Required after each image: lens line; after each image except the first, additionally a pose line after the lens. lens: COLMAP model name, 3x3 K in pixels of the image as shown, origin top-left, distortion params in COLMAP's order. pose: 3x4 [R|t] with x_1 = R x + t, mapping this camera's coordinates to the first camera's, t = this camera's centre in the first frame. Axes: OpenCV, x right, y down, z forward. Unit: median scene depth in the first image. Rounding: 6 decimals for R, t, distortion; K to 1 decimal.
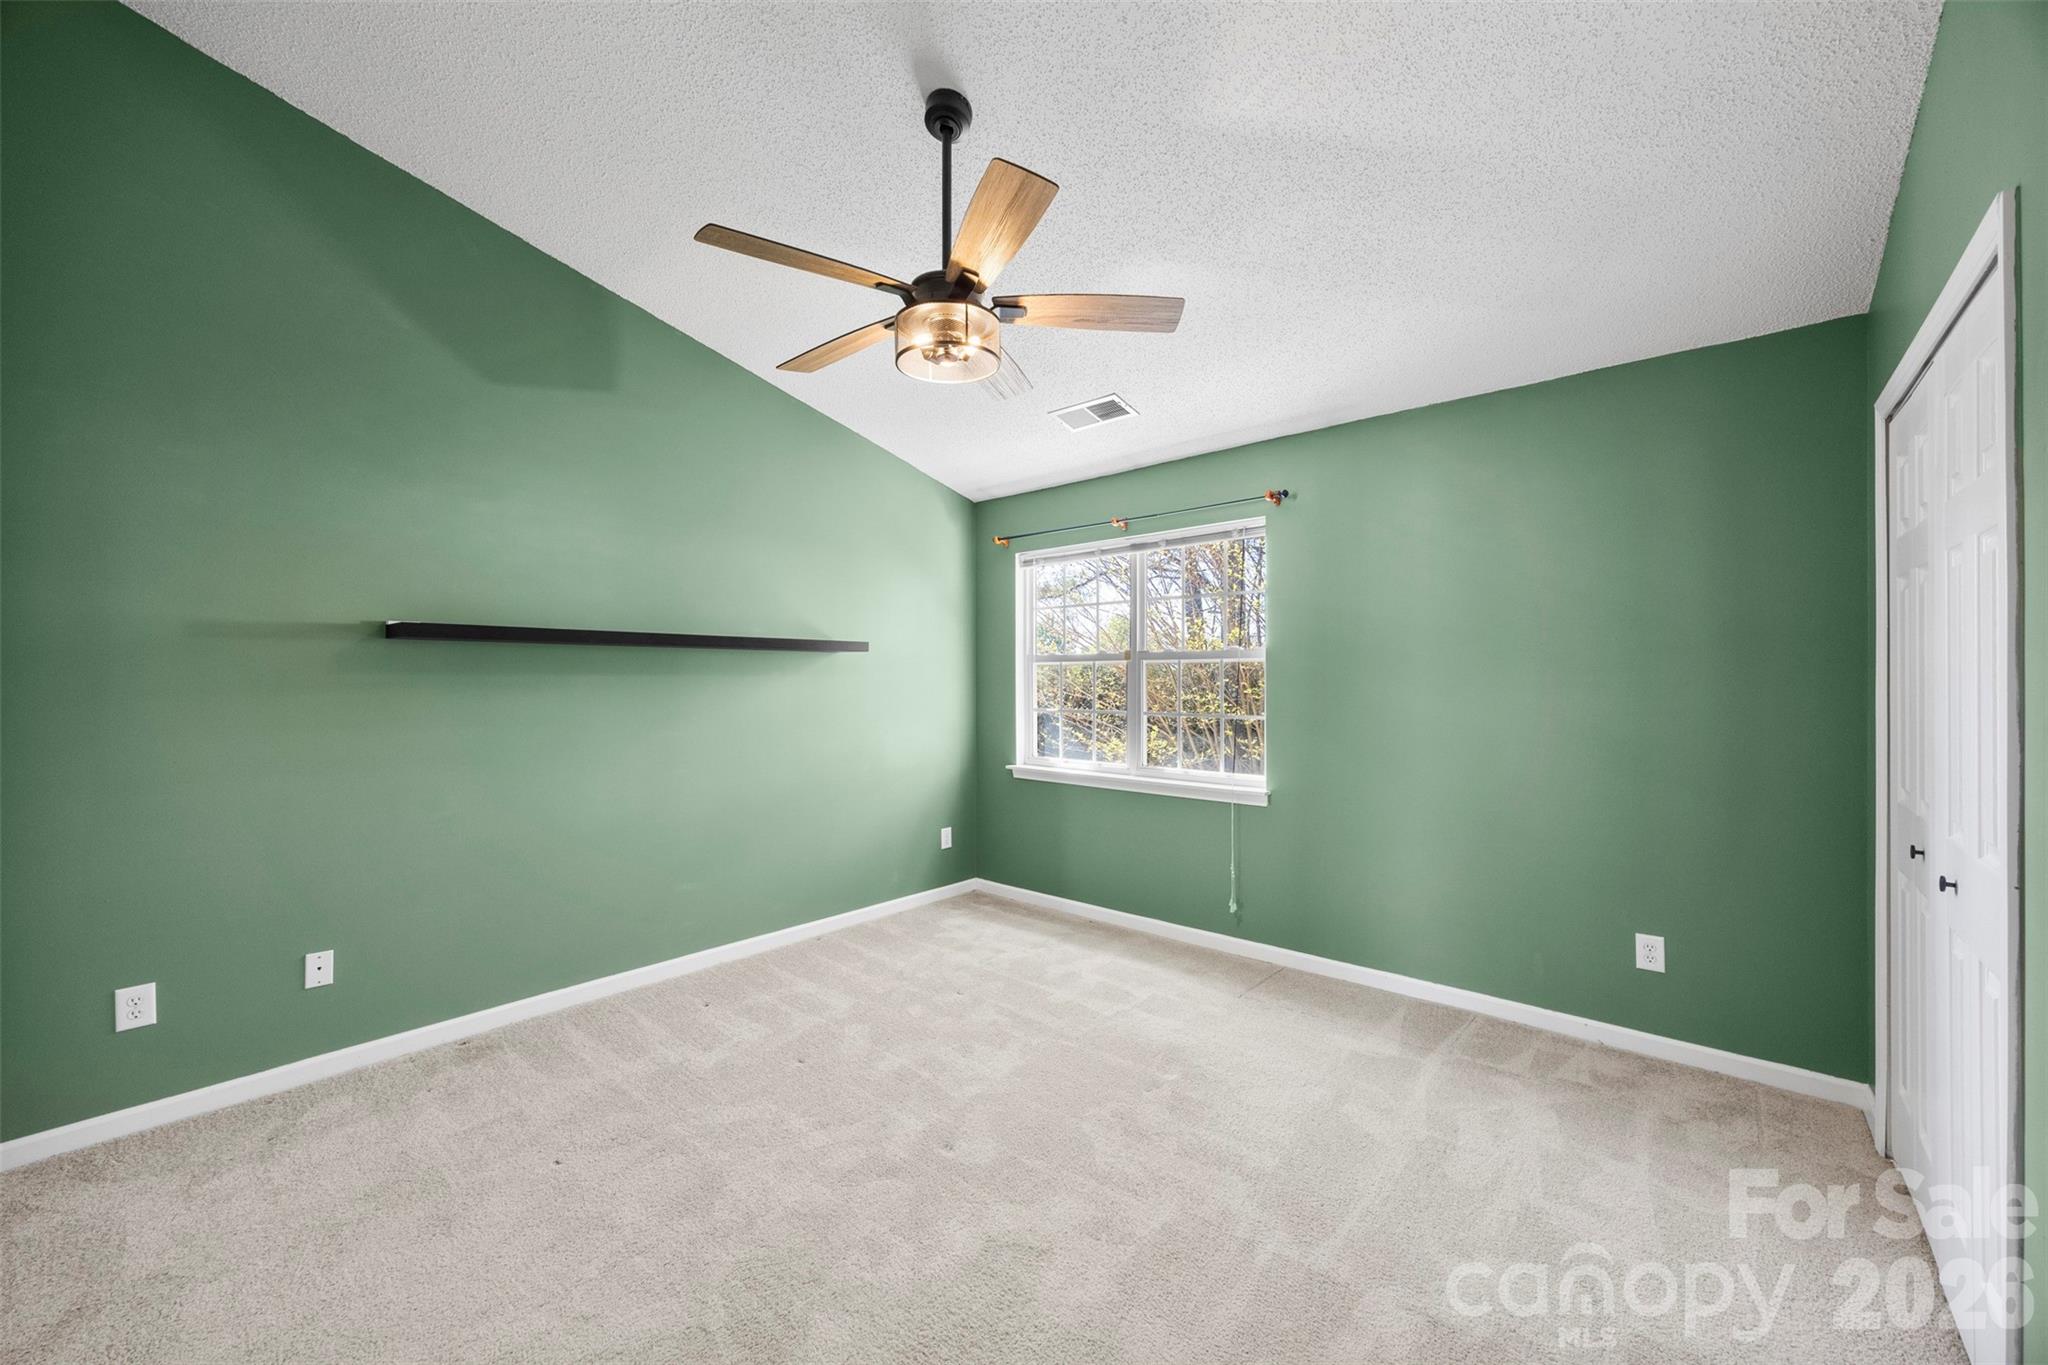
lens RADIAL K [[786.4, 0, 1004.6], [0, 786.4, 683.7], [0, 0, 1]] dist [-0.007440, -0.000688]
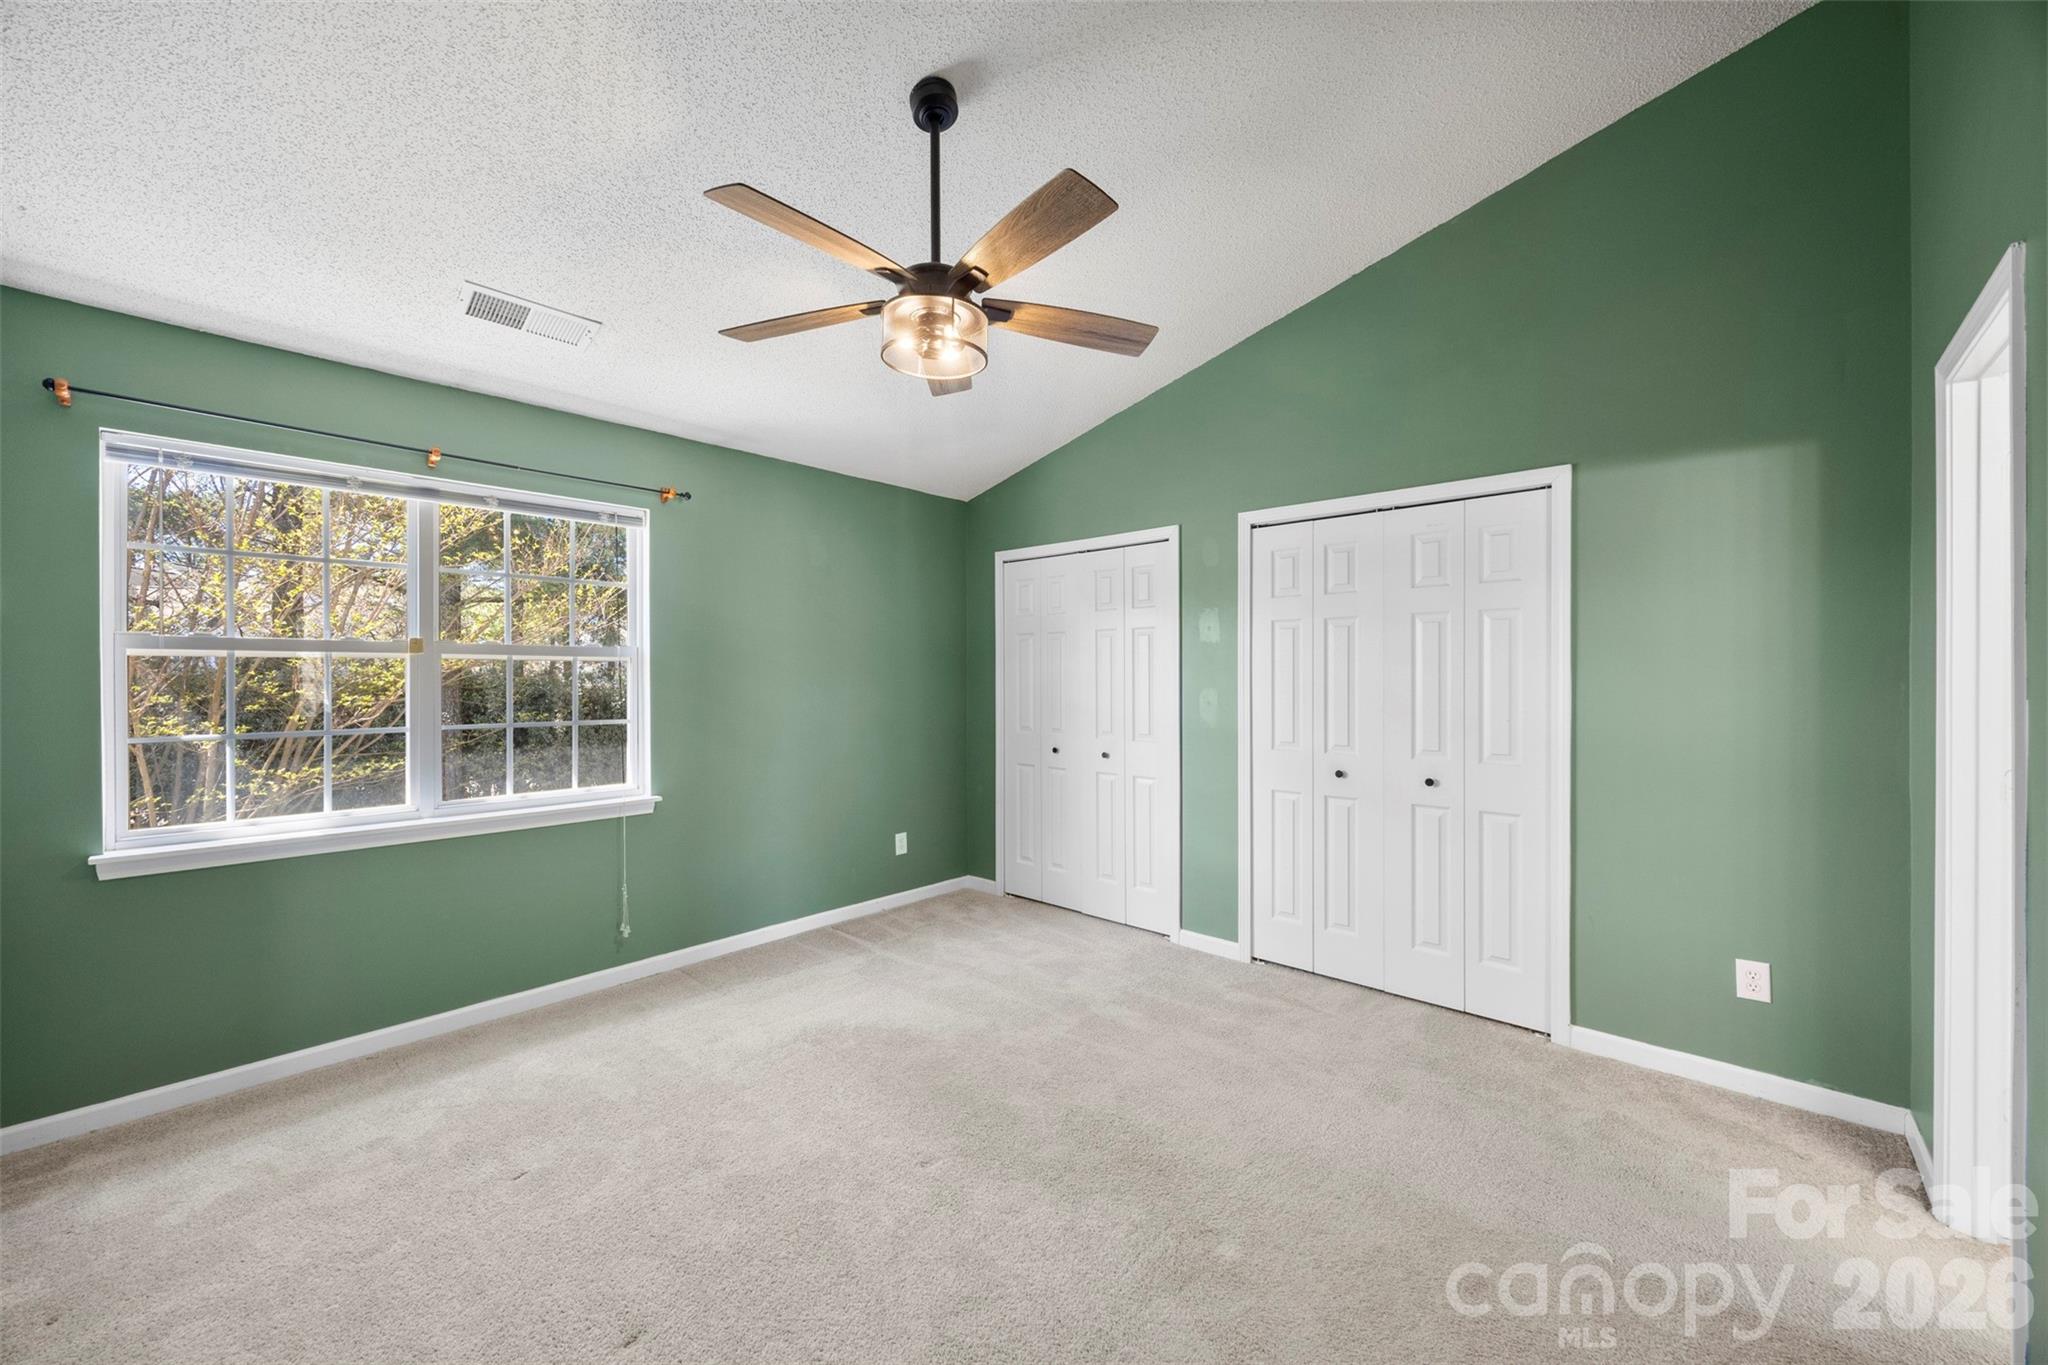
lens RADIAL K [[786.4, 0, 1063.7], [0, 786.4, 676.1], [0, 0, 1]] dist [-0.007440, -0.000688]
pose [[-0.033074, 0.004297, 0.999444, -0.754131], [0.013333, 0.999904, -0.003858, 0.000934], [-0.999364, 0.013198, -0.033128, 0.624121]]
